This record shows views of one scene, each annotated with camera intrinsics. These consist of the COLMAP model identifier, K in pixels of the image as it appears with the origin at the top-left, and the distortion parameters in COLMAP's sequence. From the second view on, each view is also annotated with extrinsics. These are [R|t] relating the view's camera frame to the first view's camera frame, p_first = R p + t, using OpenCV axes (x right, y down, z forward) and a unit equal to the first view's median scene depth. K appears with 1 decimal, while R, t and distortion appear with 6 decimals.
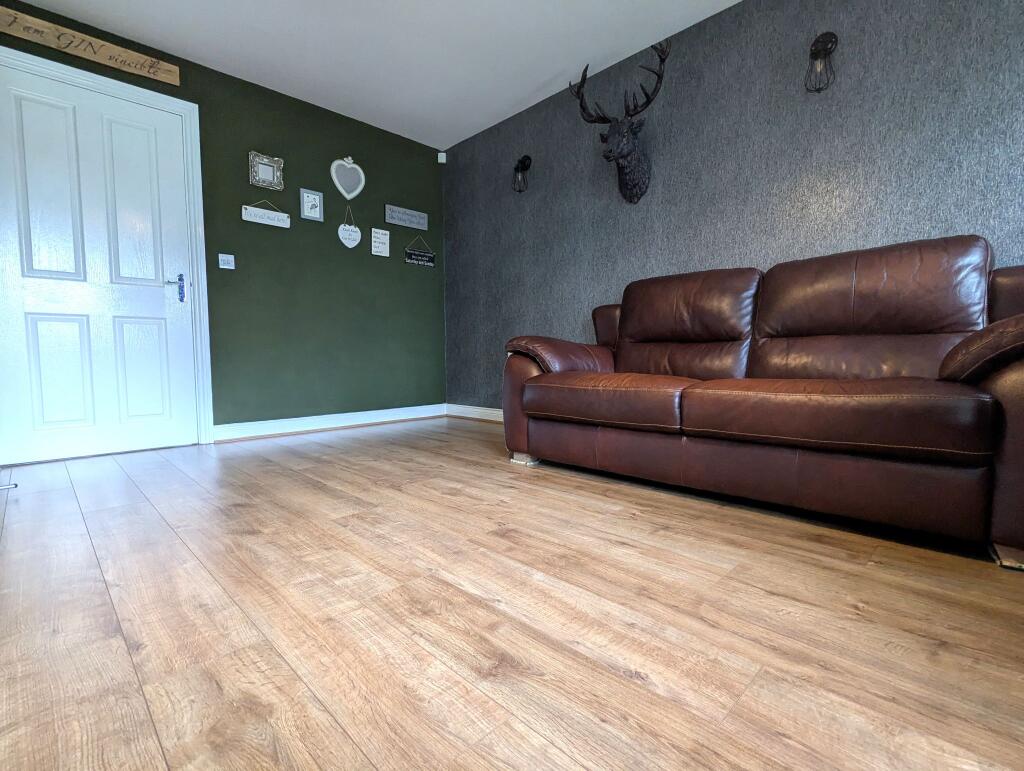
lens RADIAL K [[485.7, 0, 513.0], [0, 485.7, 385.1], [0, 0, 1]] dist [0.001333, 0.001889]
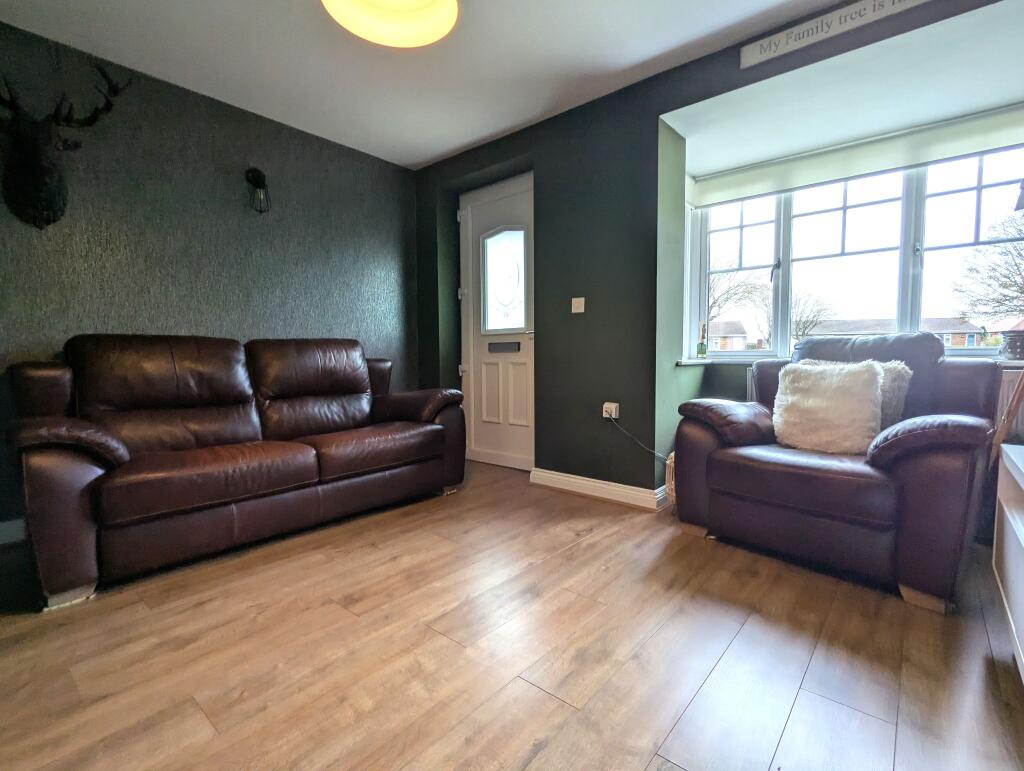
lens RADIAL K [[485.7, 0, 513.0], [0, 485.7, 385.1], [0, 0, 1]] dist [0.001333, 0.001889]
pose [[-0.082936, -0.048496, 0.995374, -1.032387], [0.067623, 0.996239, 0.054173, -0.208503], [-0.994258, 0.071803, -0.079345, 0.600212]]
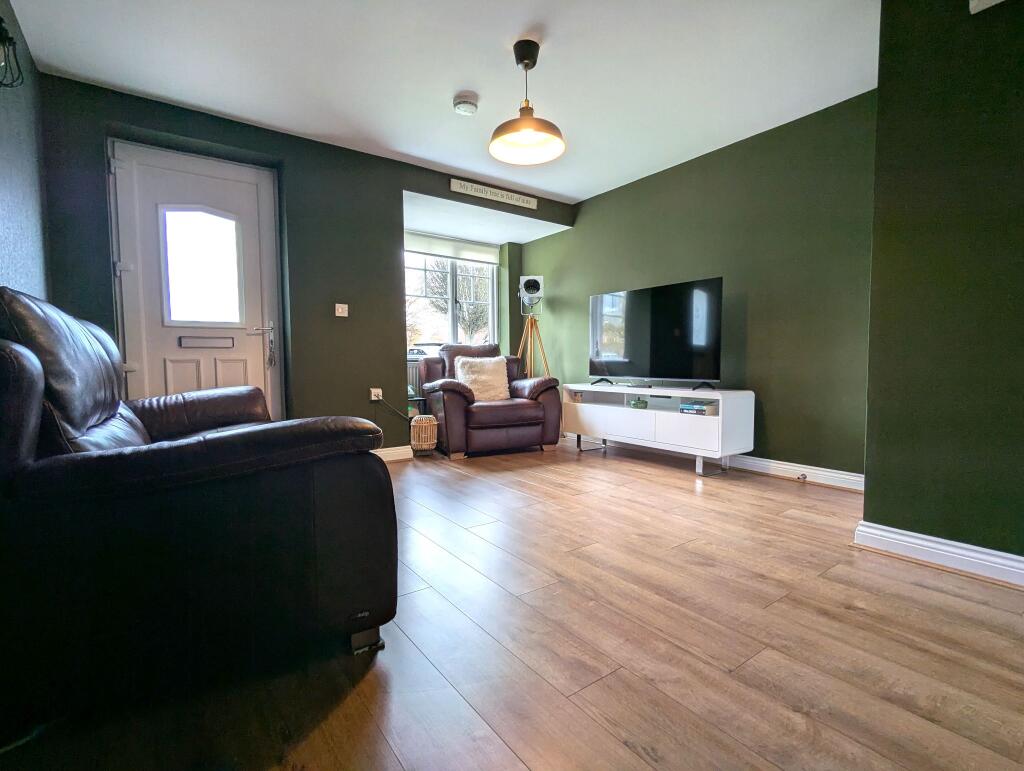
lens RADIAL K [[485.7, 0, 513.0], [0, 485.7, 385.1], [0, 0, 1]] dist [0.001333, 0.001889]
pose [[-0.988162, 0.005488, 0.153313, -0.345097], [0.022863, 0.993468, 0.111797, -0.280827], [-0.151698, 0.113979, -0.981833, 2.204924]]
